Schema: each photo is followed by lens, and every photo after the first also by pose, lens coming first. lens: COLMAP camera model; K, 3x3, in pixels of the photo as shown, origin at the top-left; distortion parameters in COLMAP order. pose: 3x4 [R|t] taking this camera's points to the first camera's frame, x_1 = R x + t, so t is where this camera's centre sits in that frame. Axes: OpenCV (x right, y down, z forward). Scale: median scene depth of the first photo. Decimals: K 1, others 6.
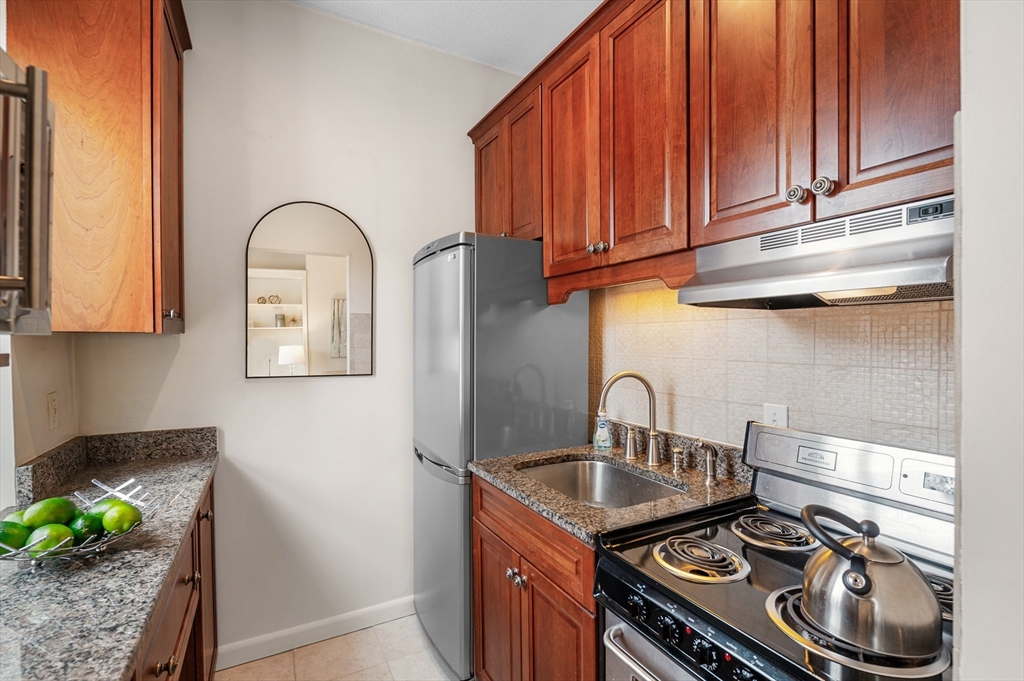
lens RADIAL K [[456.5, 0, 510.1], [0, 456.5, 347.0], [0, 0, 1]] dist [-0.006289, -0.000583]
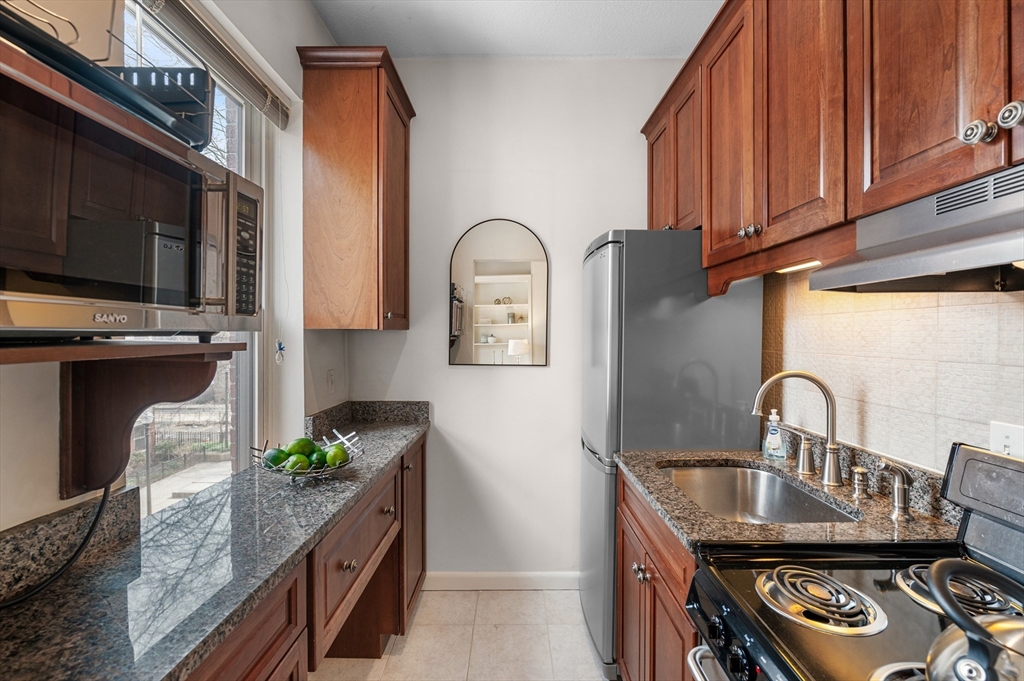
lens RADIAL K [[434.7, 0, 512.0], [0, 434.7, 340.5], [0, 0, 1]] dist [-0.009589, -0.000686]
pose [[0.877681, 0.005486, -0.479213, 0.205218], [-0.006421, 0.999979, -0.000313, 0.000030], [0.479202, 0.003352, 0.877698, 0.031813]]
